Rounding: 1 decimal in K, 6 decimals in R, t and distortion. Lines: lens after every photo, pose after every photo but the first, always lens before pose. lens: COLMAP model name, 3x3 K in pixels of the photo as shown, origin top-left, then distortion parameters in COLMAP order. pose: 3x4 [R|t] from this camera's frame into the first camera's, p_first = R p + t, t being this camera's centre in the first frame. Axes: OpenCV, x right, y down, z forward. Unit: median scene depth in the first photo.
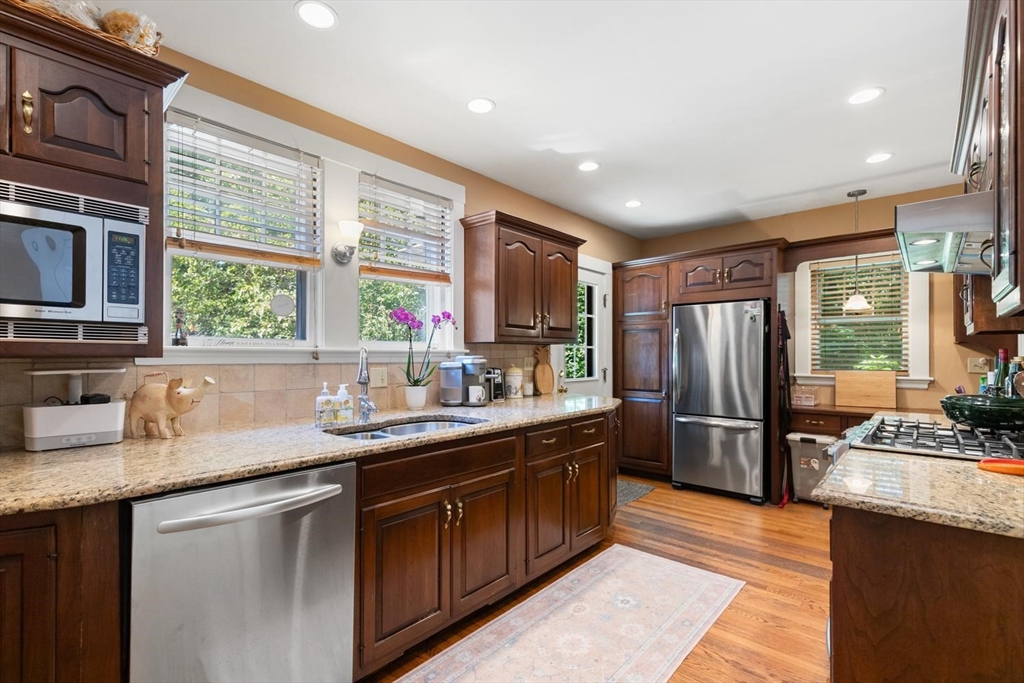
lens RADIAL K [[468.1, 0, 500.1], [0, 468.1, 353.6], [0, 0, 1]] dist [0.009521, -0.001579]
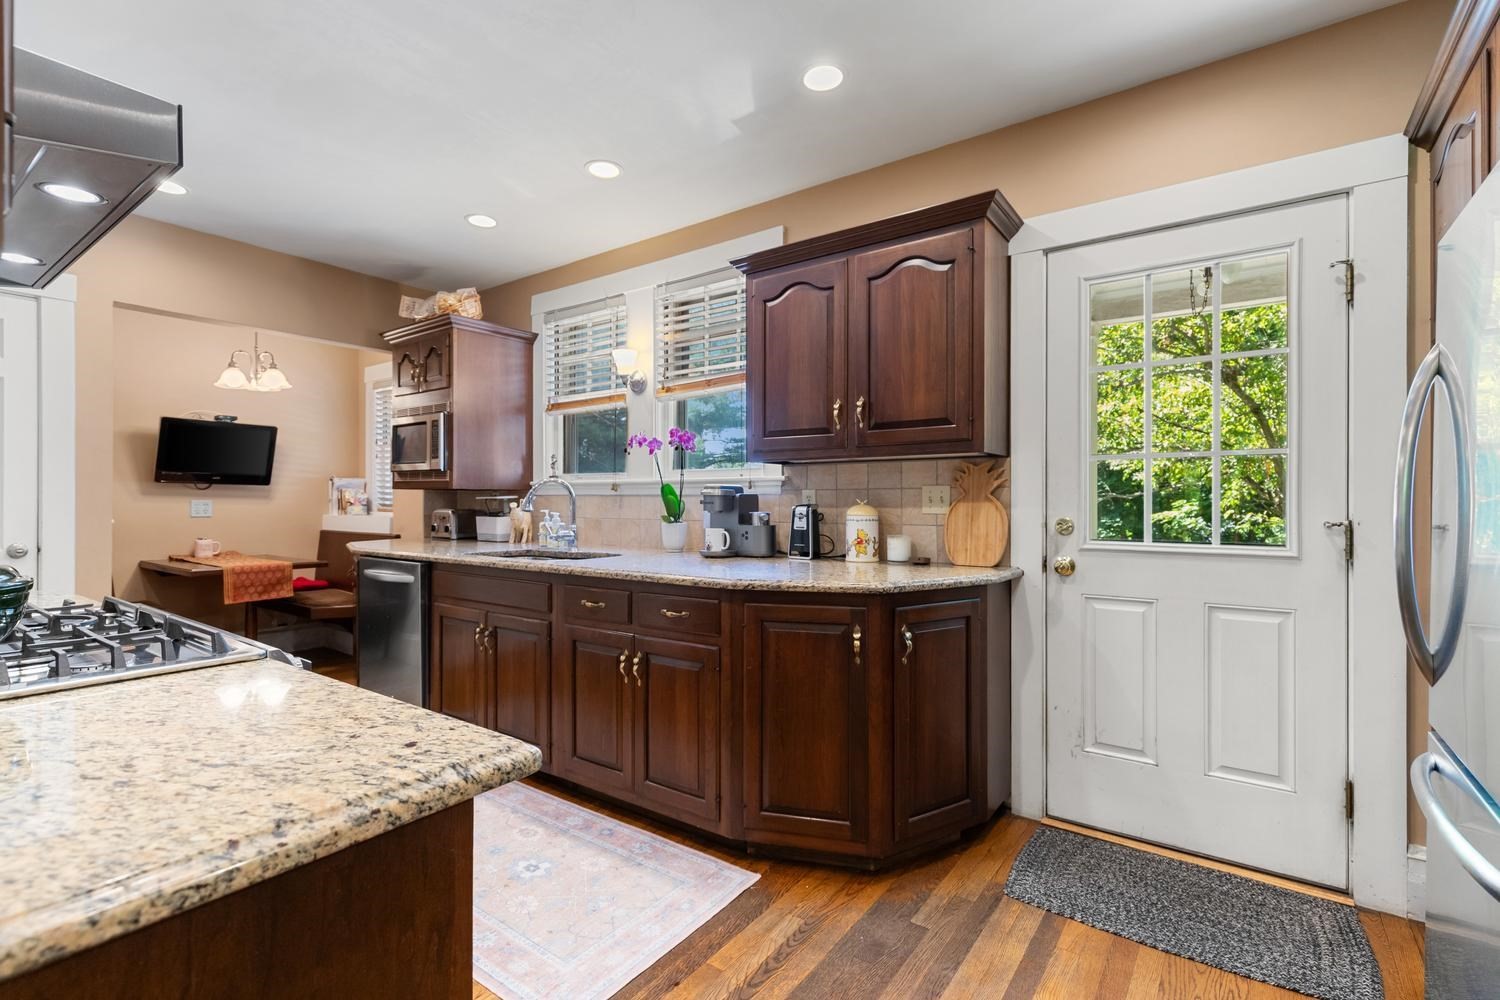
lens RADIAL K [[685.6, 0, 754.0], [0, 685.6, 501.3], [0, 0, 1]] dist [0.009521, -0.001579]
pose [[0.108585, 0.004879, -0.994075, 0.894152], [0.004113, 0.999977, 0.005357, 0.022070], [0.994079, -0.004671, 0.108563, 0.879471]]
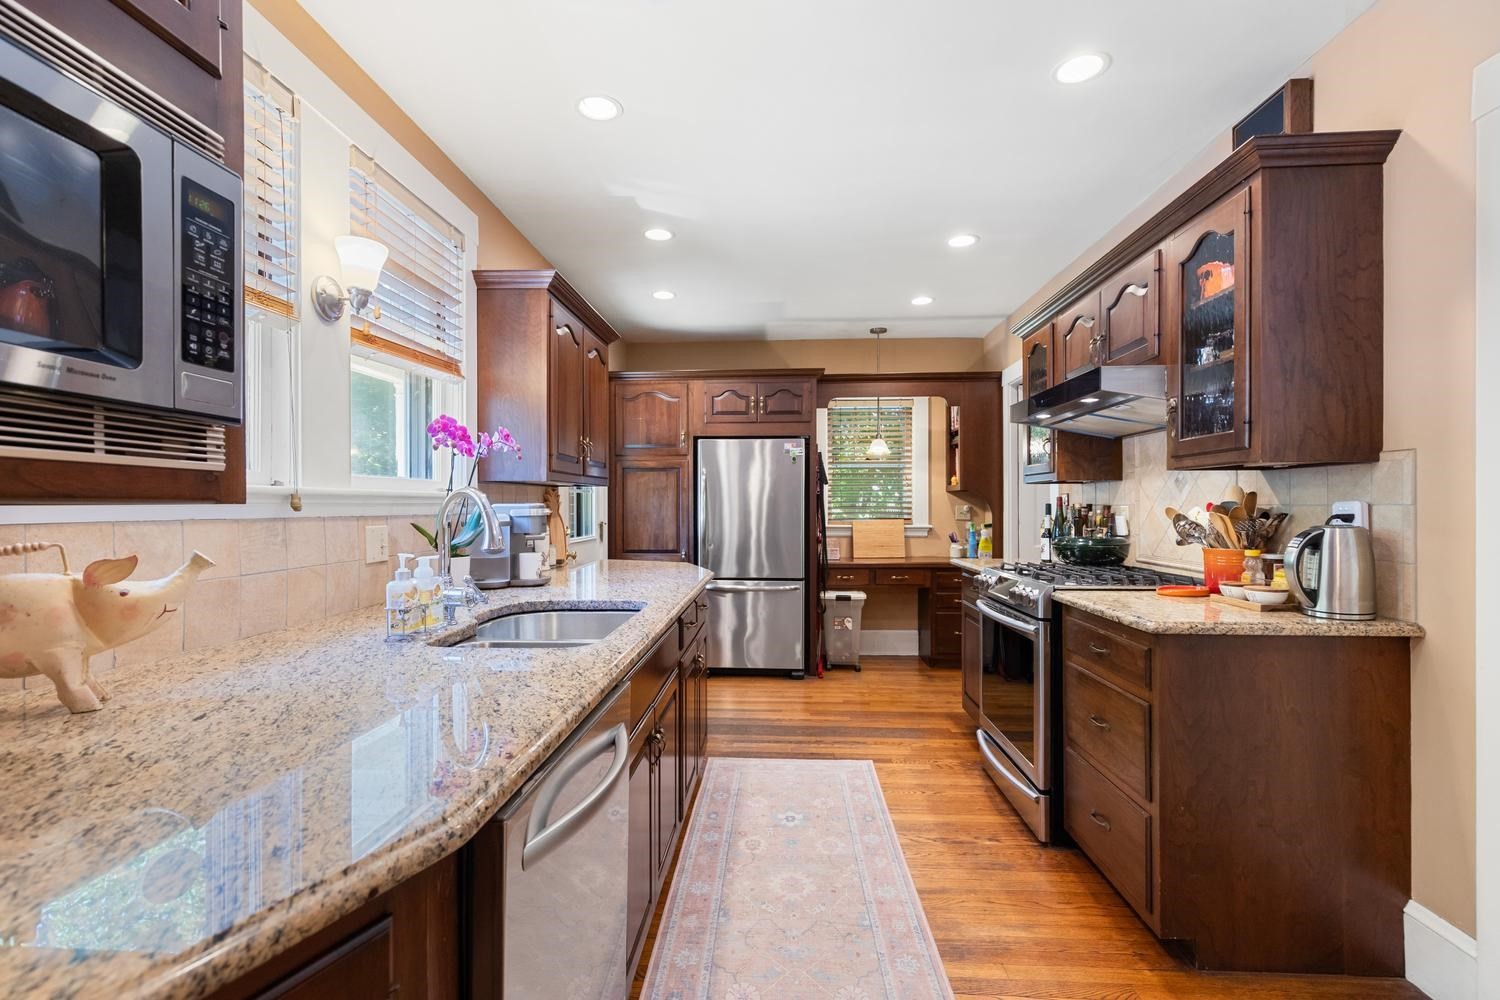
lens RADIAL K [[685.6, 0, 738.9], [0, 685.6, 505.4], [0, 0, 1]] dist [0.009521, -0.001579]
pose [[0.780941, -0.002022, 0.624602, -0.374176], [-0.000706, 0.999991, 0.004121, 0.003391], [-0.624605, -0.003659, 0.780932, 0.121748]]
